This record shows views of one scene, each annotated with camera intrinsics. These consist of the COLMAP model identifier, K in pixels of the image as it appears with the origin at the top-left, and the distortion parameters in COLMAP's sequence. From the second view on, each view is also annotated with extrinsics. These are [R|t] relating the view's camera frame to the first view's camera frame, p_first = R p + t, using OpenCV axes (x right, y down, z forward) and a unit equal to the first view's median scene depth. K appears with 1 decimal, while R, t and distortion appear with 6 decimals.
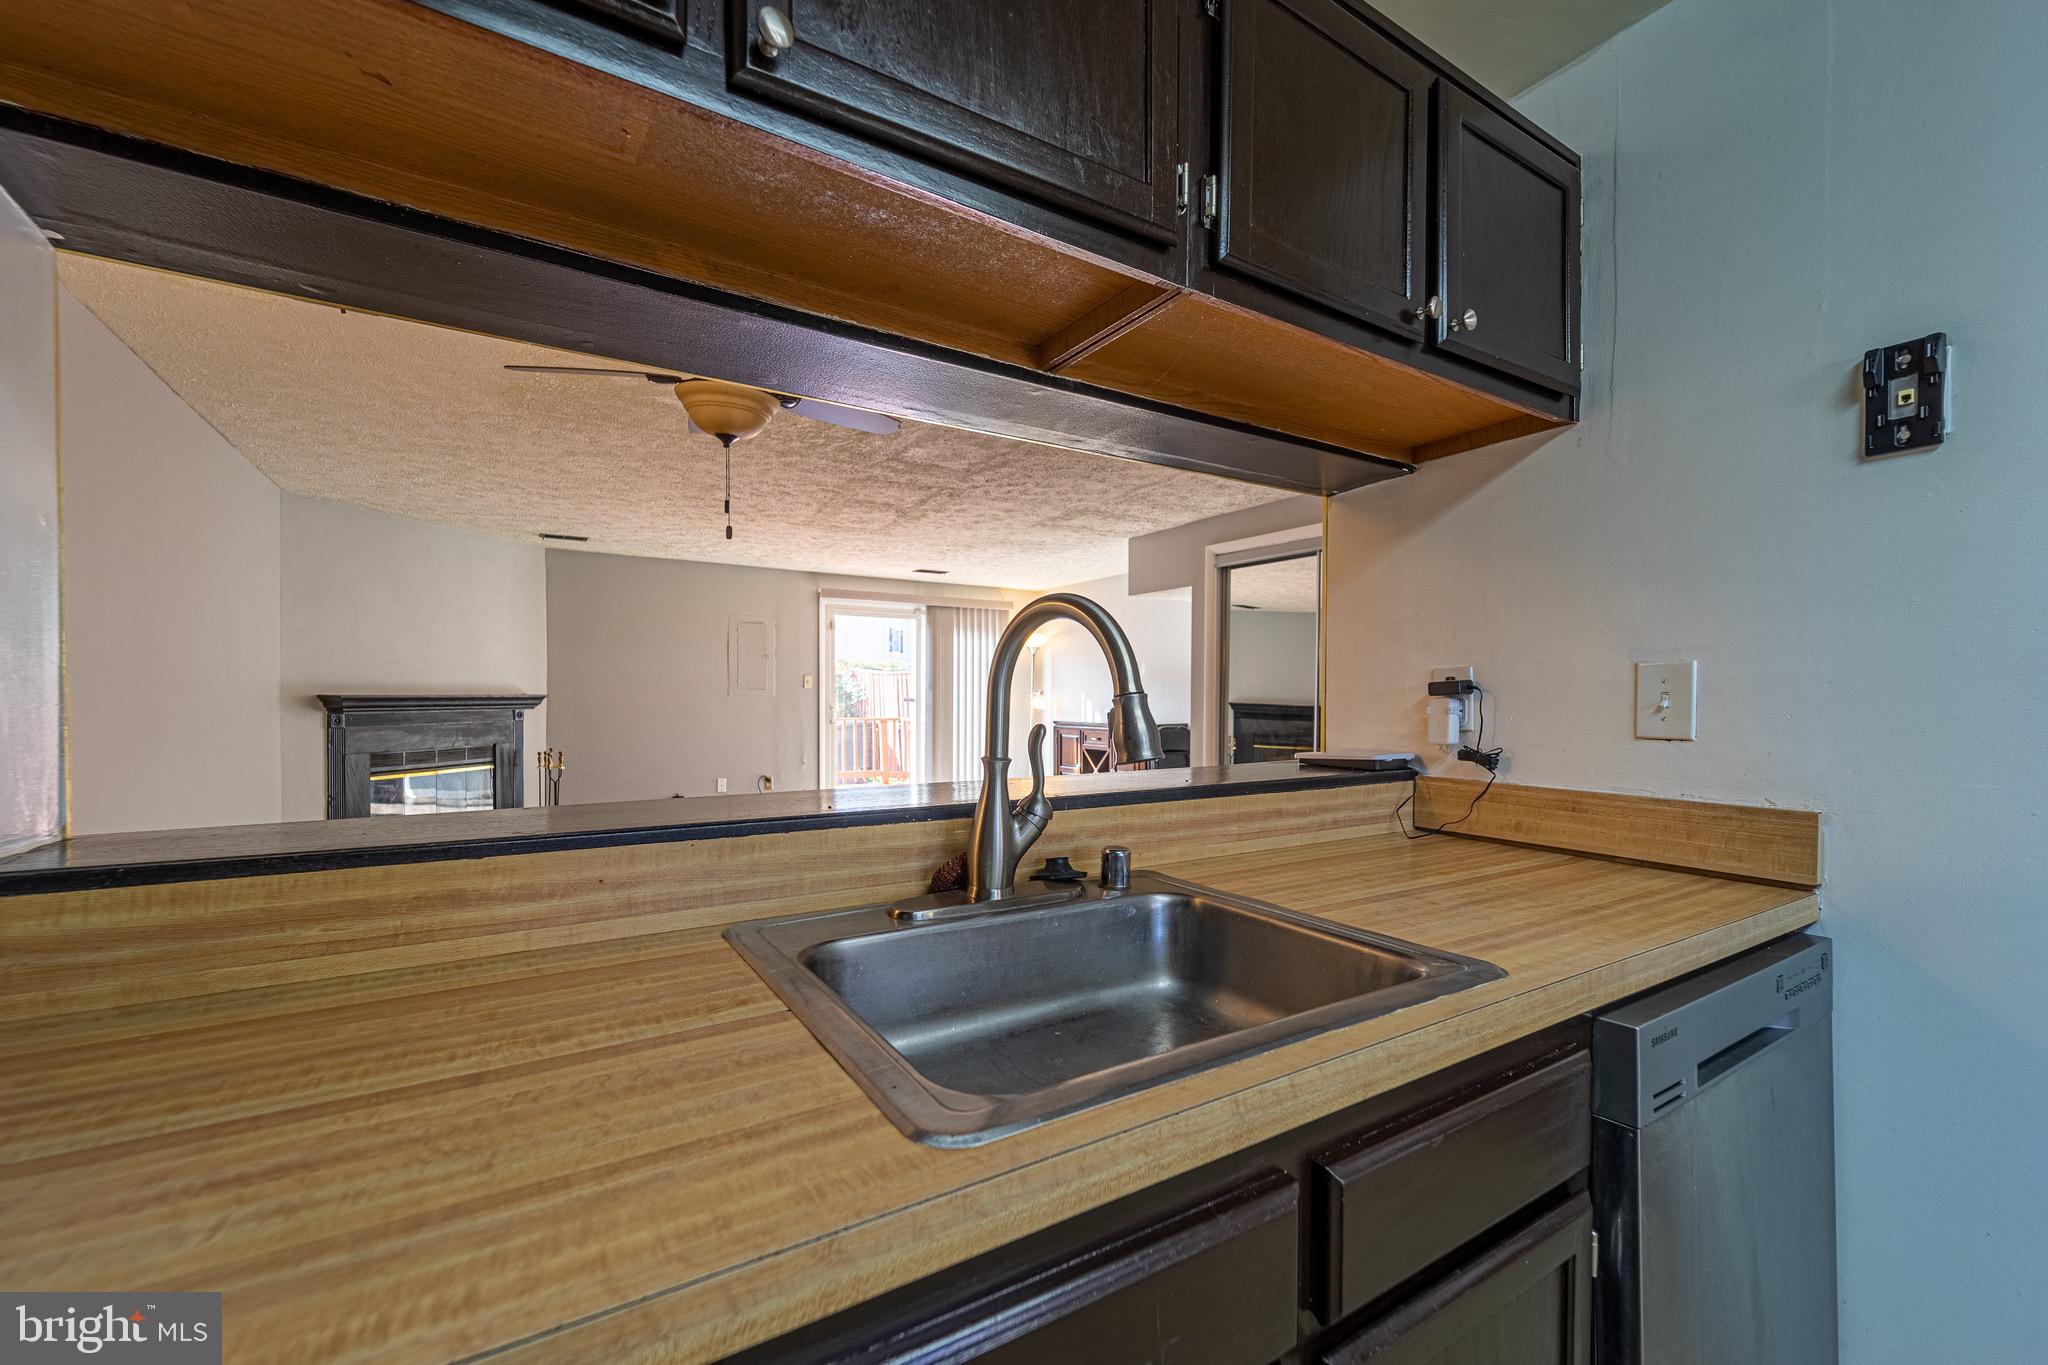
lens RADIAL K [[831.6, 0, 1024.7], [0, 831.6, 709.3], [0, 0, 1]] dist [0.000626, -0.000111]
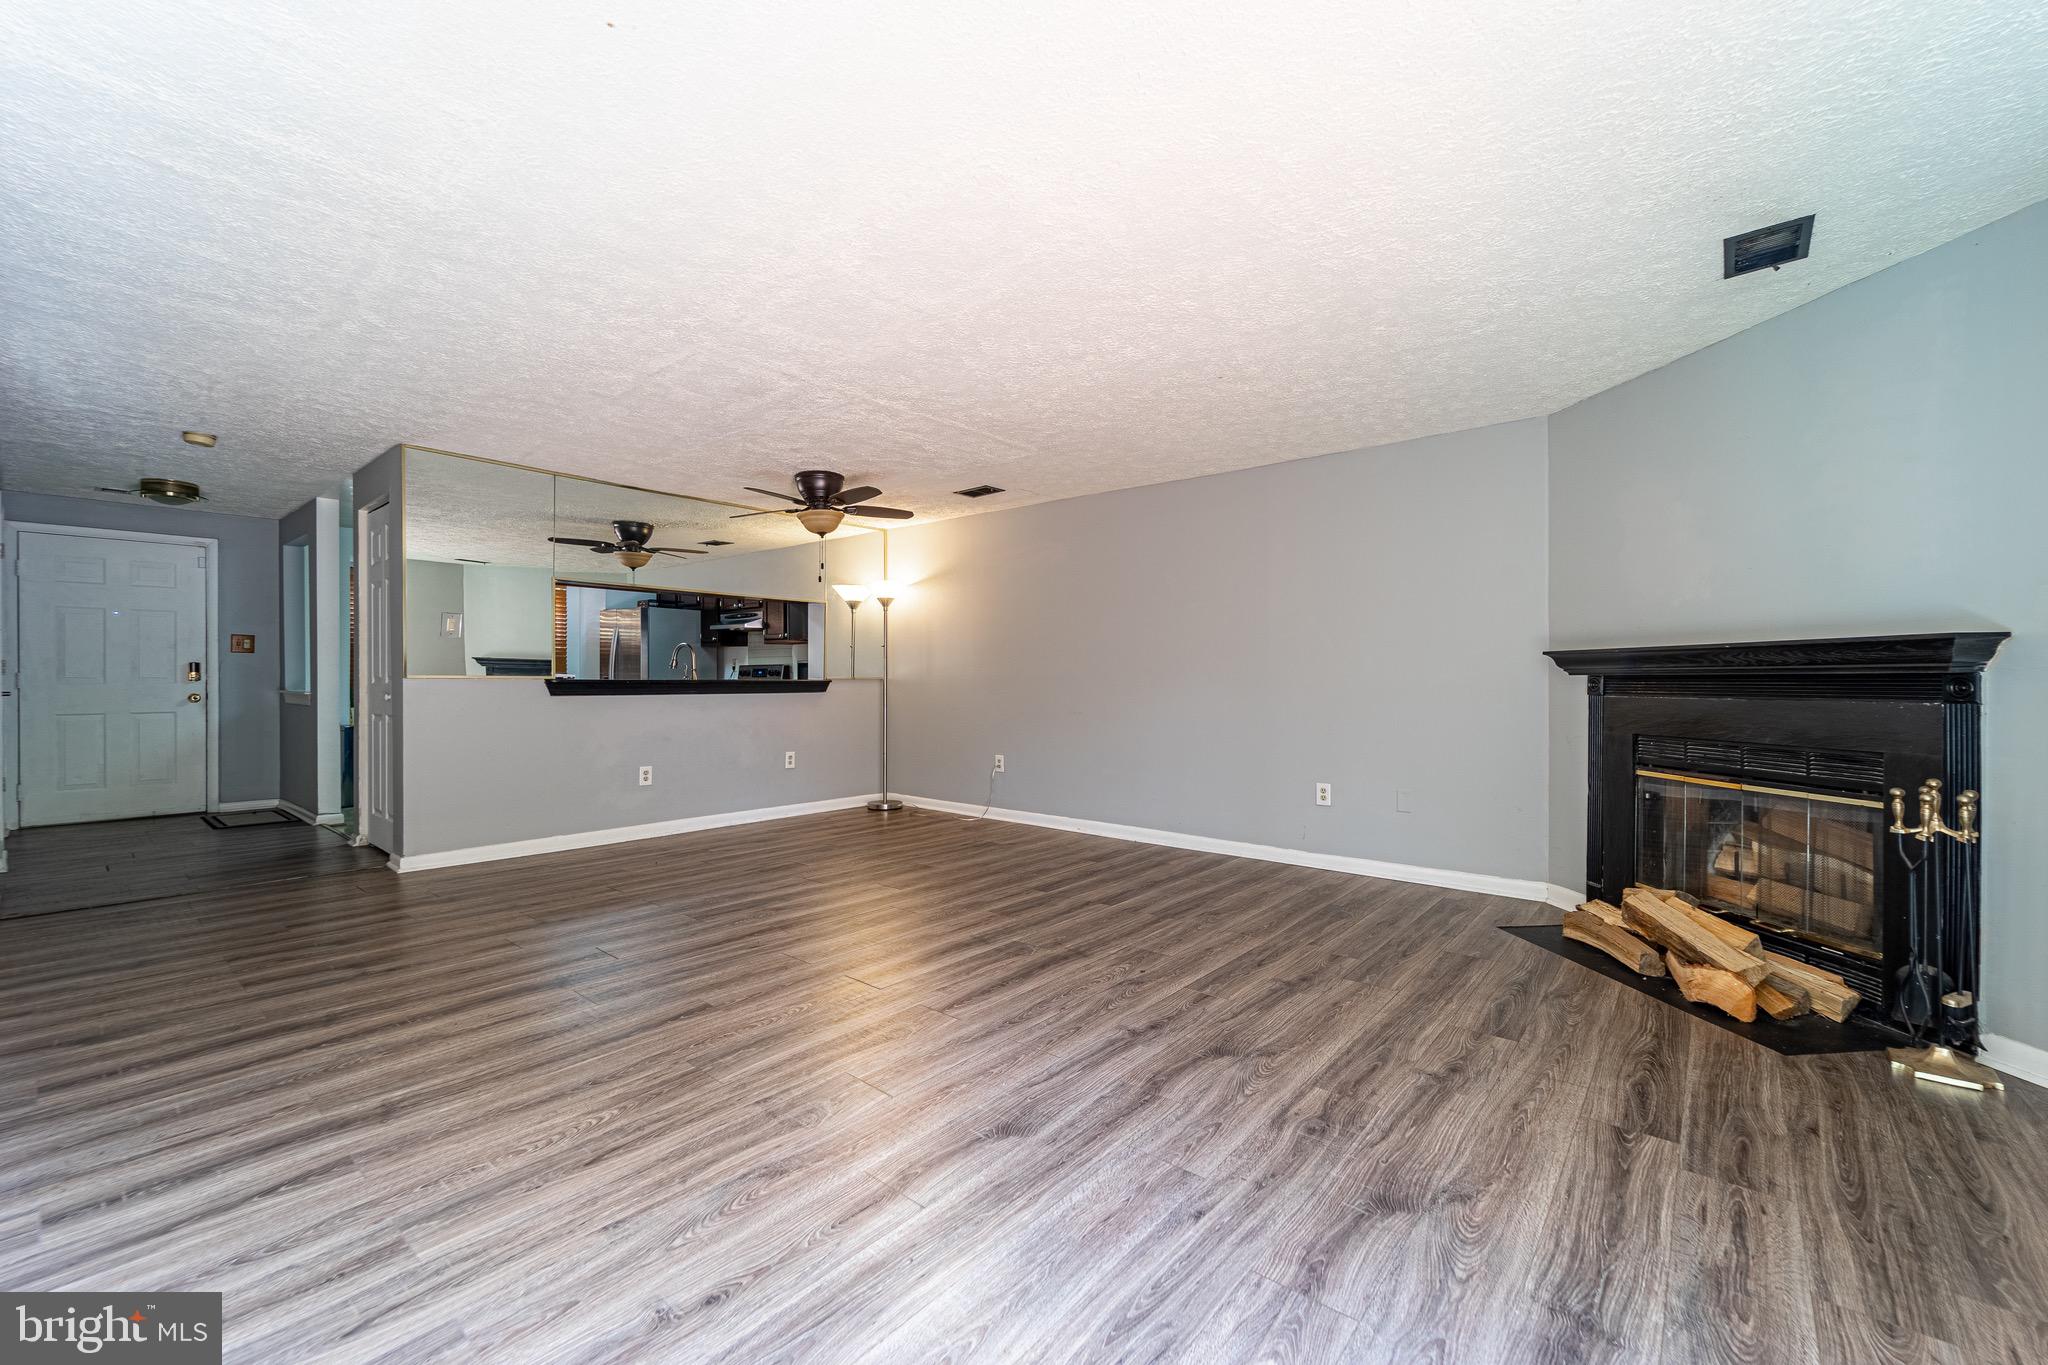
lens RADIAL K [[826.8, 0, 1021.6], [0, 826.8, 678.0], [0, 0, 1]] dist [-0.000039, -0.000360]
pose [[-0.954768, -0.004716, -0.297316, -0.092095], [-0.009918, 0.999823, 0.015988, 0.000402], [0.297188, 0.018214, -0.954645, 1.322922]]
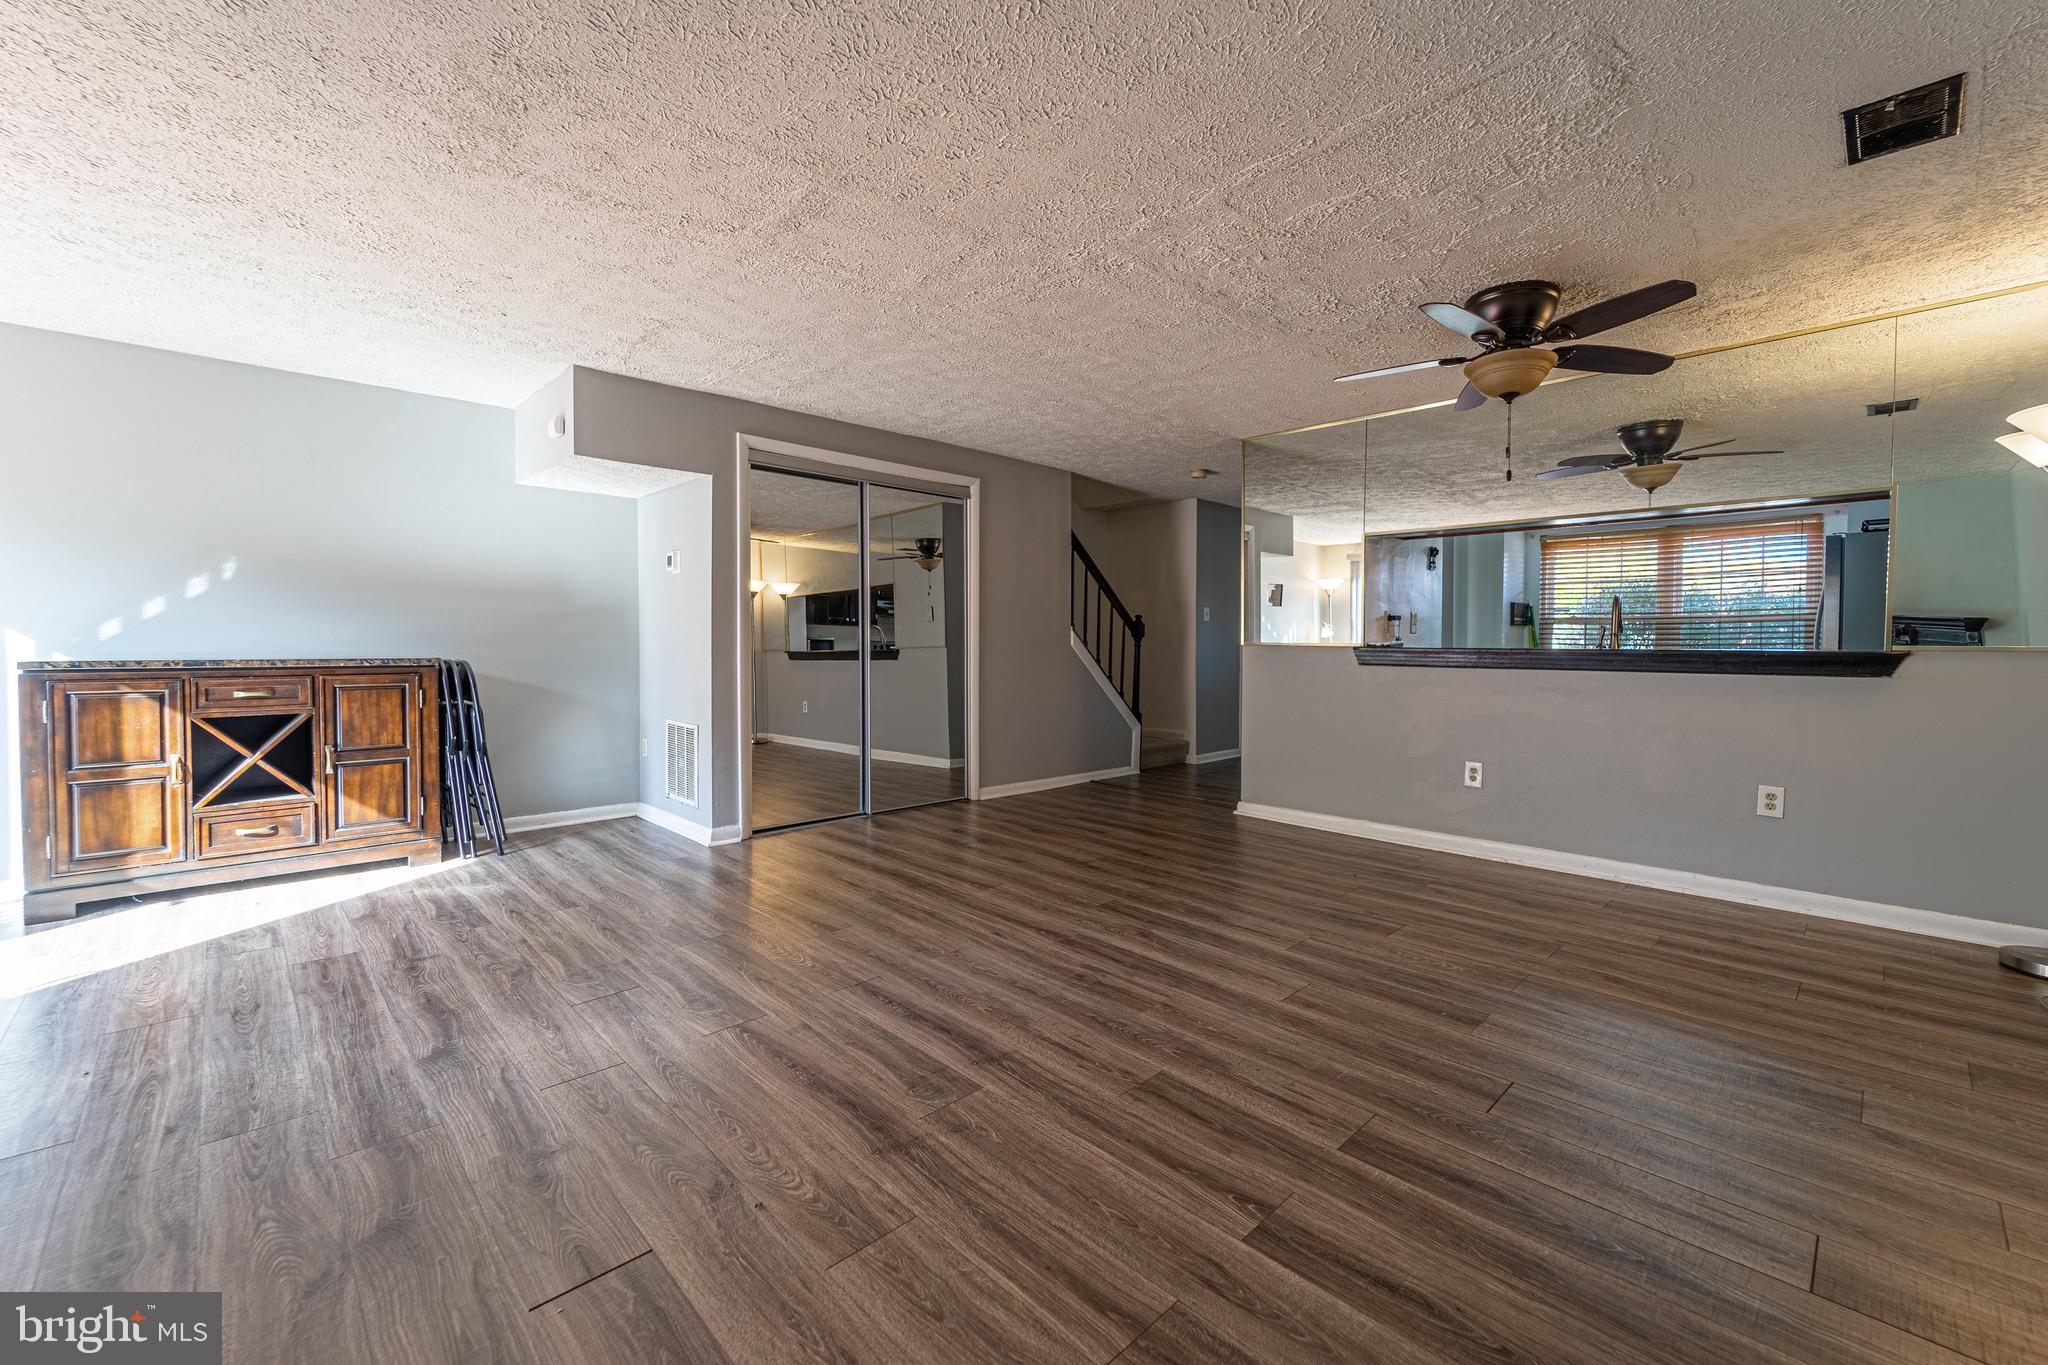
lens RADIAL K [[832.6, 0, 1018.7], [0, 832.6, 665.3], [0, 0, 1]] dist [0.002264, -0.002687]
pose [[-0.196246, -0.029112, 0.980122, -0.598211], [0.010686, 0.999436, 0.031825, 0.009521], [-0.980496, 0.016719, -0.195824, 0.818482]]
